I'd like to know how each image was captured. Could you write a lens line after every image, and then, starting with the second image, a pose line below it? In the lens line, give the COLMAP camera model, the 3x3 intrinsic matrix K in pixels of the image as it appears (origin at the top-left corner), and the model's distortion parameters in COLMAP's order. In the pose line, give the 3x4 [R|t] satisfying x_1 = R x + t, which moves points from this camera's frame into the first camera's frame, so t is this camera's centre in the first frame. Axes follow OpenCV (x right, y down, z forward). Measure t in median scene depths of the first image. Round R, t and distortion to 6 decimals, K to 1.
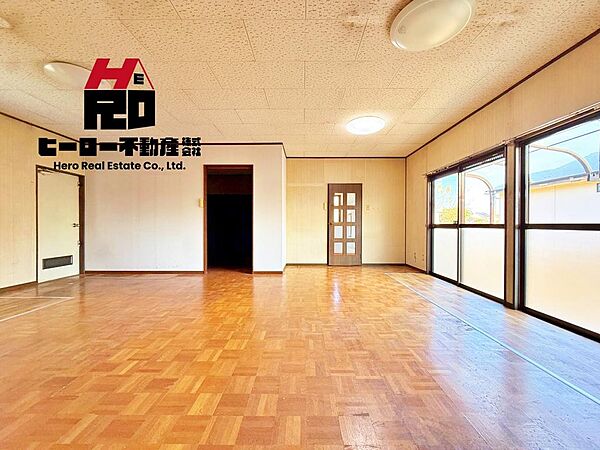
lens RADIAL K [[240.0, 0, 301.1], [0, 240.0, 225.8], [0, 0, 1]] dist [0.000611, 0.000060]
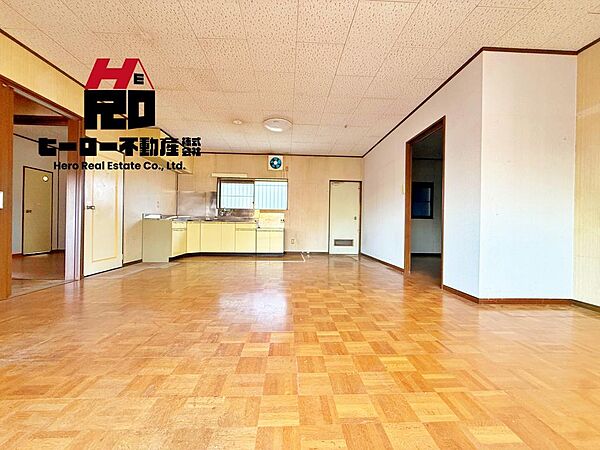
lens RADIAL K [[239.9, 0, 298.0], [0, 239.9, 224.3], [0, 0, 1]] dist [-0.000688, 0.000308]
pose [[0.050794, 0.001008, -0.998709, 0.409287], [-0.021130, 0.999777, -0.000065, 0.039295], [0.998486, 0.021107, 0.050804, 0.586706]]
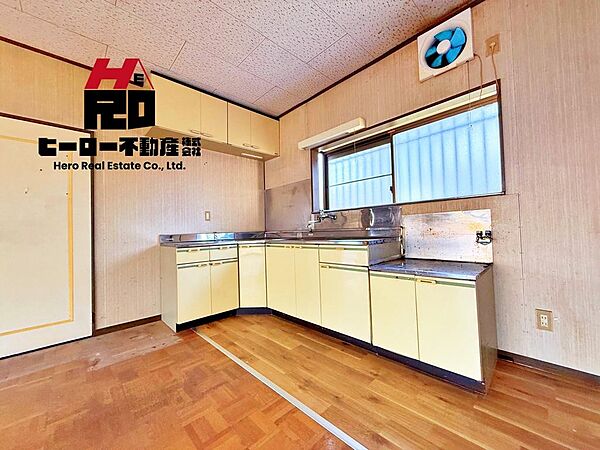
lens RADIAL K [[239.9, 0, 298.0], [0, 239.9, 224.3], [0, 0, 1]] dist [-0.000688, 0.000308]
pose [[-0.718187, -0.000520, -0.695850, -0.451948], [0.023144, 0.999429, -0.024634, 0.005913], [0.695466, -0.033797, -0.717764, 0.632069]]
